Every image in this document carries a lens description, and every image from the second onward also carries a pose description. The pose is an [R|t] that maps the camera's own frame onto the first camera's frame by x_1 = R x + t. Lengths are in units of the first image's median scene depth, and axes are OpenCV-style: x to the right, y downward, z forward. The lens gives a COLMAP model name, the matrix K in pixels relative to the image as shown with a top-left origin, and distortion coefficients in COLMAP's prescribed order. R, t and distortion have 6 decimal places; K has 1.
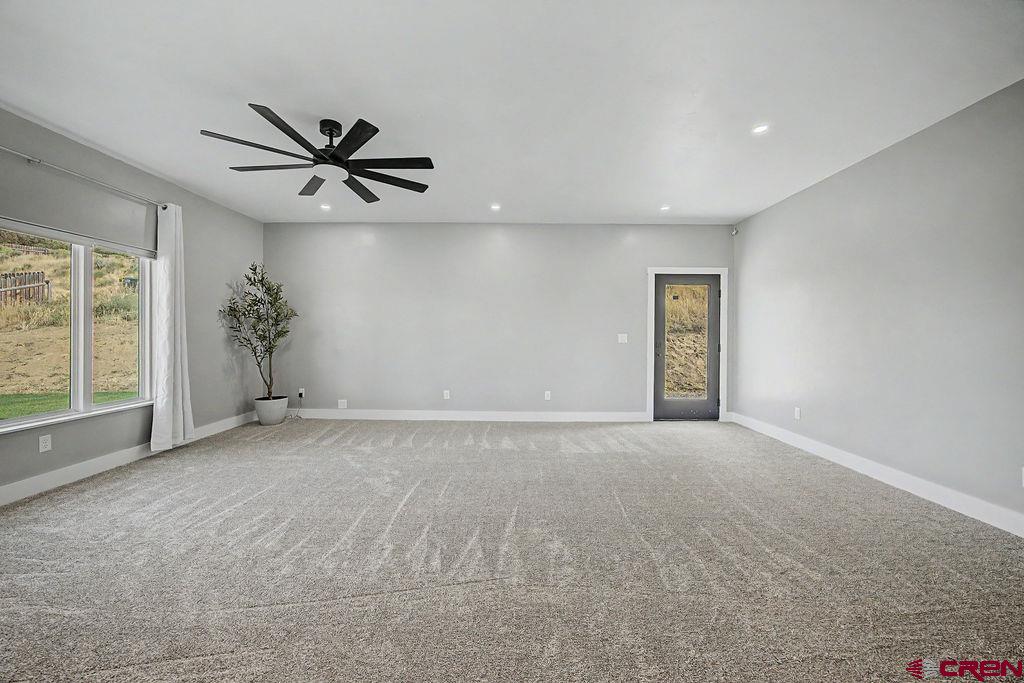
lens RADIAL K [[405.7, 0, 511.1], [0, 405.7, 330.9], [0, 0, 1]] dist [0.000544, 0.000153]
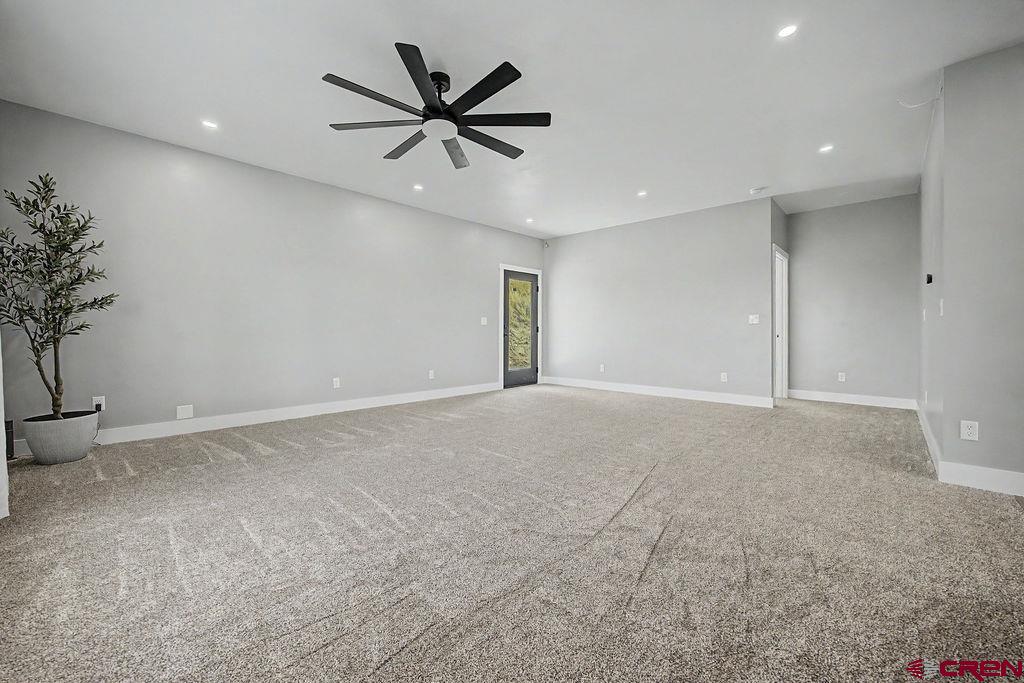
lens RADIAL K [[405.7, 0, 511.1], [0, 405.7, 330.9], [0, 0, 1]] dist [0.000544, 0.000153]
pose [[0.702809, -0.005848, 0.711354, -0.519427], [0.001307, 0.999975, 0.006930, 0.038737], [-0.711377, -0.003941, 0.702799, 0.123535]]
